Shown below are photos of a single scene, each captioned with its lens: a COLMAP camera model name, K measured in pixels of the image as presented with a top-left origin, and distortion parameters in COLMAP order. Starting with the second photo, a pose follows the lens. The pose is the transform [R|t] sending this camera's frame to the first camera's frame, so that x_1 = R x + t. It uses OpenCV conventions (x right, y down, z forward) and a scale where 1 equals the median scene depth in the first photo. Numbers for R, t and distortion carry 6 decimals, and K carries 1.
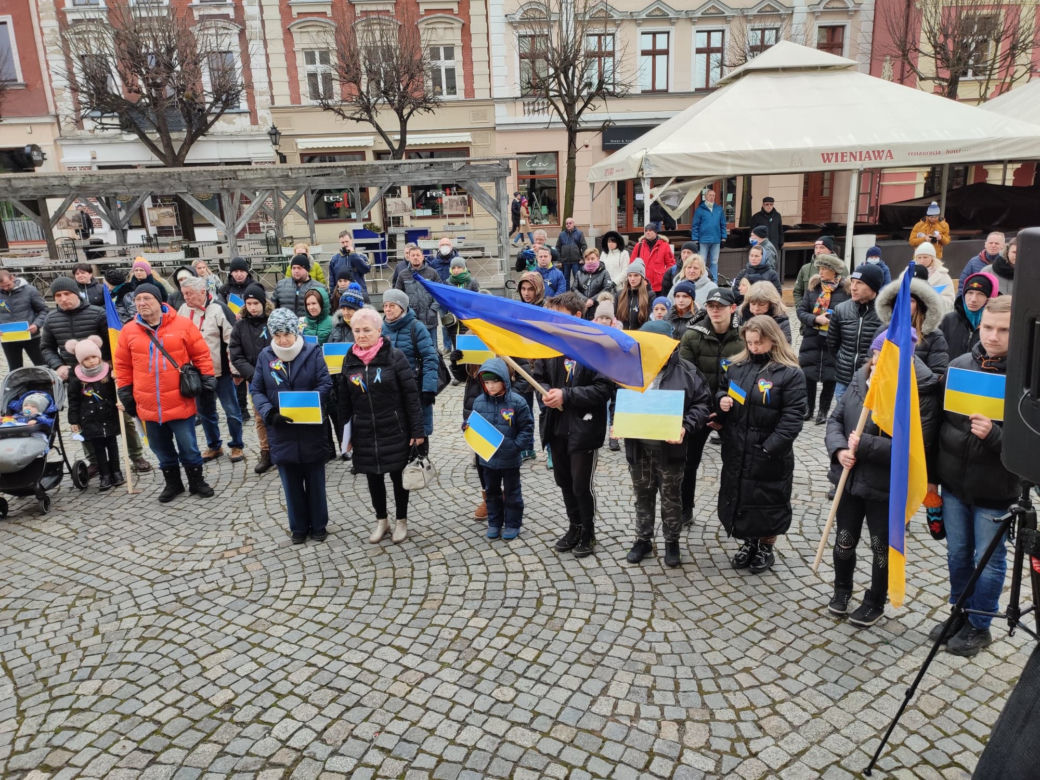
lens RADIAL K [[746.6, 0, 520.6], [0, 746.6, 388.8], [0, 0, 1]] dist [0.049871, -0.040426]
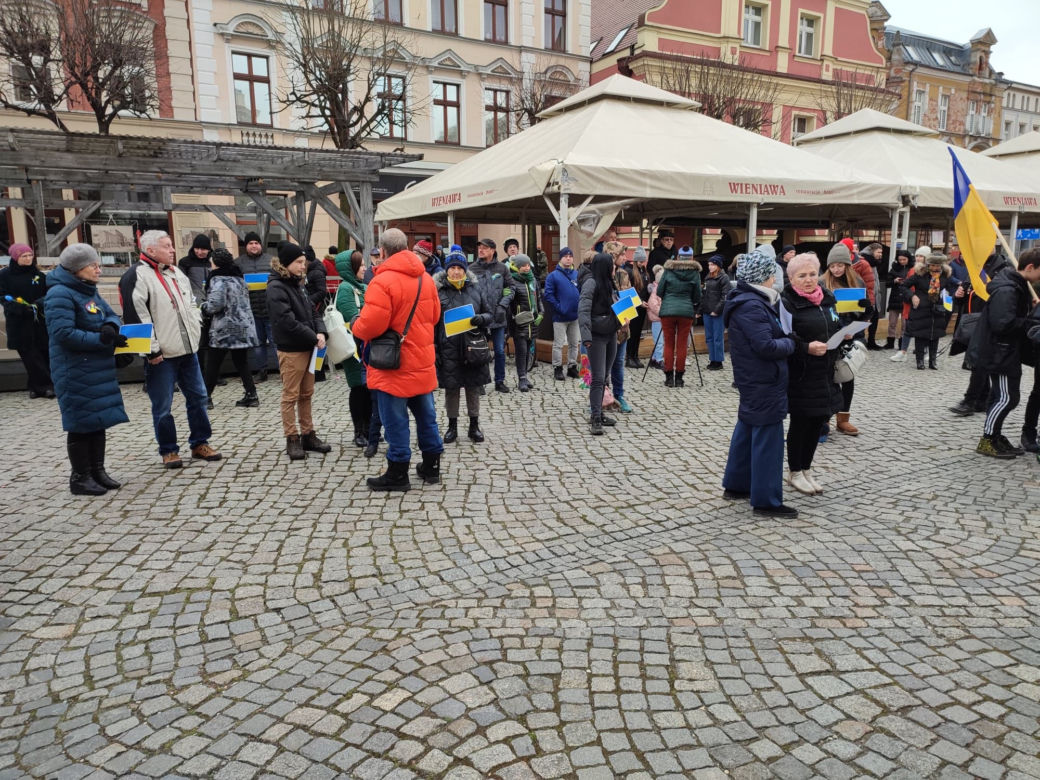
lens RADIAL K [[746.6, 0, 521.6], [0, 746.6, 388.5], [0, 0, 1]] dist [0.049871, -0.040426]
pose [[0.884498, -0.045403, 0.464330, -0.150060], [0.094090, 0.992163, -0.082216, -0.011730], [-0.456958, 0.116409, 0.881838, 0.217989]]
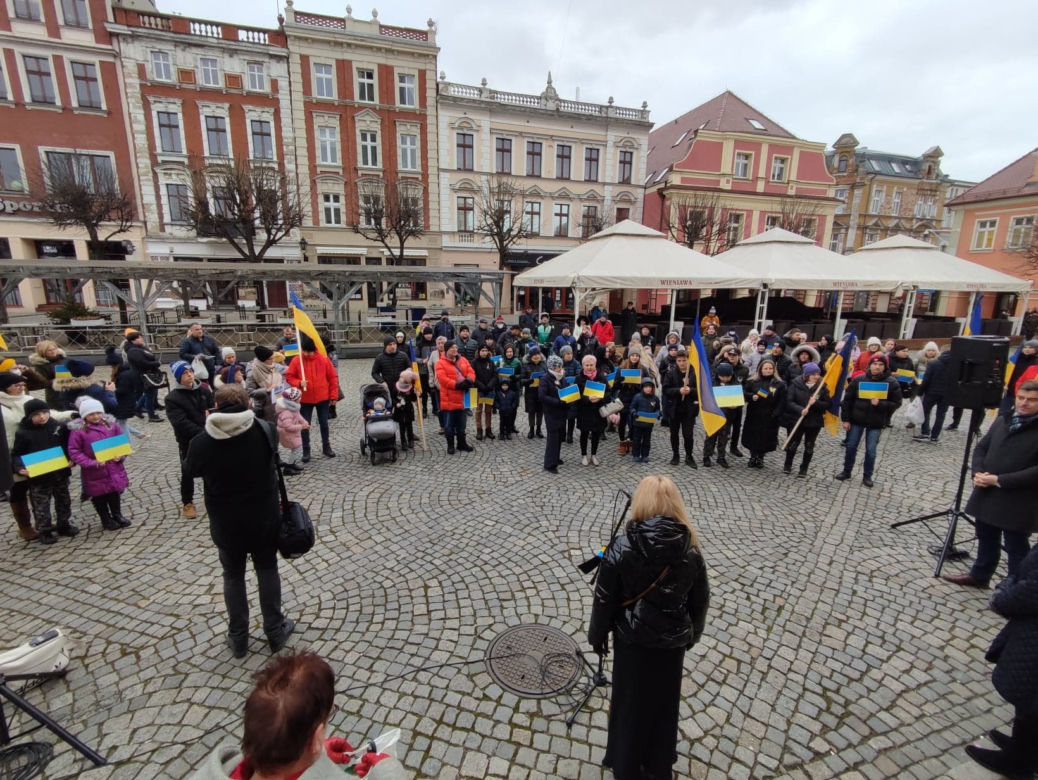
lens RADIAL K [[472.0, 0, 512.8], [0, 472.0, 385.9], [0, 0, 1]] dist [-0.014894, 0.007495]
pose [[0.970857, -0.000589, 0.239660, -0.167589], [0.011388, 0.998981, -0.043677, 0.008807], [-0.239390, 0.045133, 0.969874, -0.055389]]
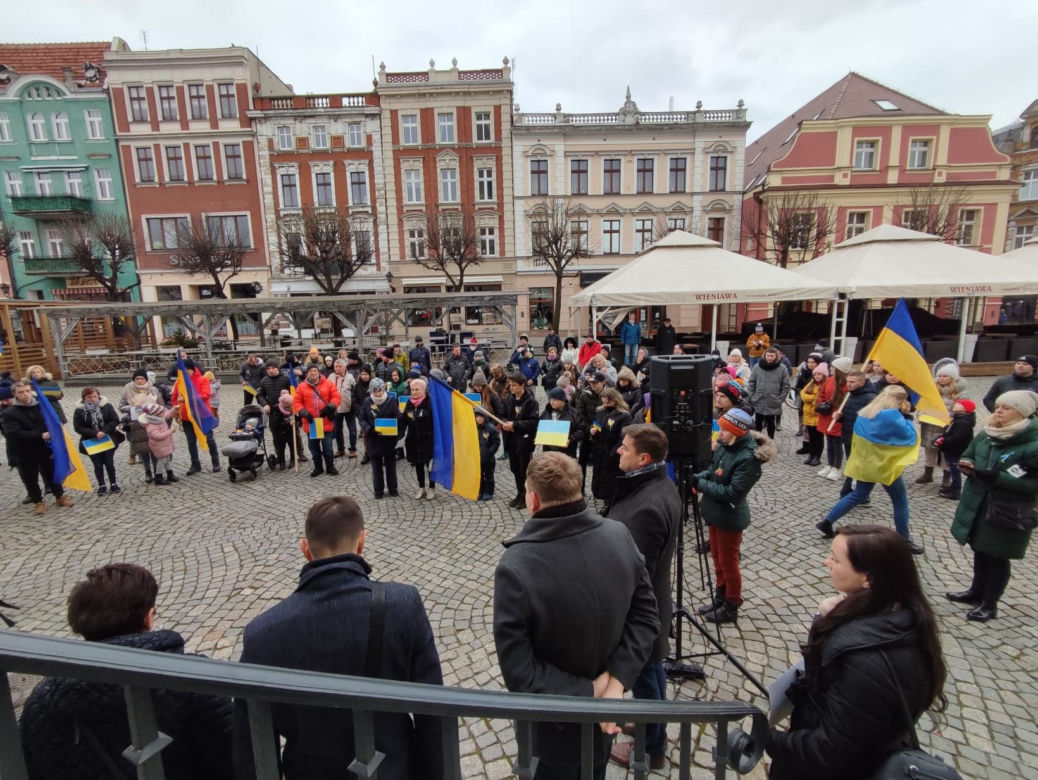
lens RADIAL K [[472.0, 0, 513.6], [0, 472.0, 385.7], [0, 0, 1]] dist [-0.014894, 0.007495]
pose [[0.998379, 0.021518, -0.052696, 0.025930], [-0.026219, 0.995577, -0.090213, 0.003982], [0.050522, 0.091449, 0.994527, -0.051089]]
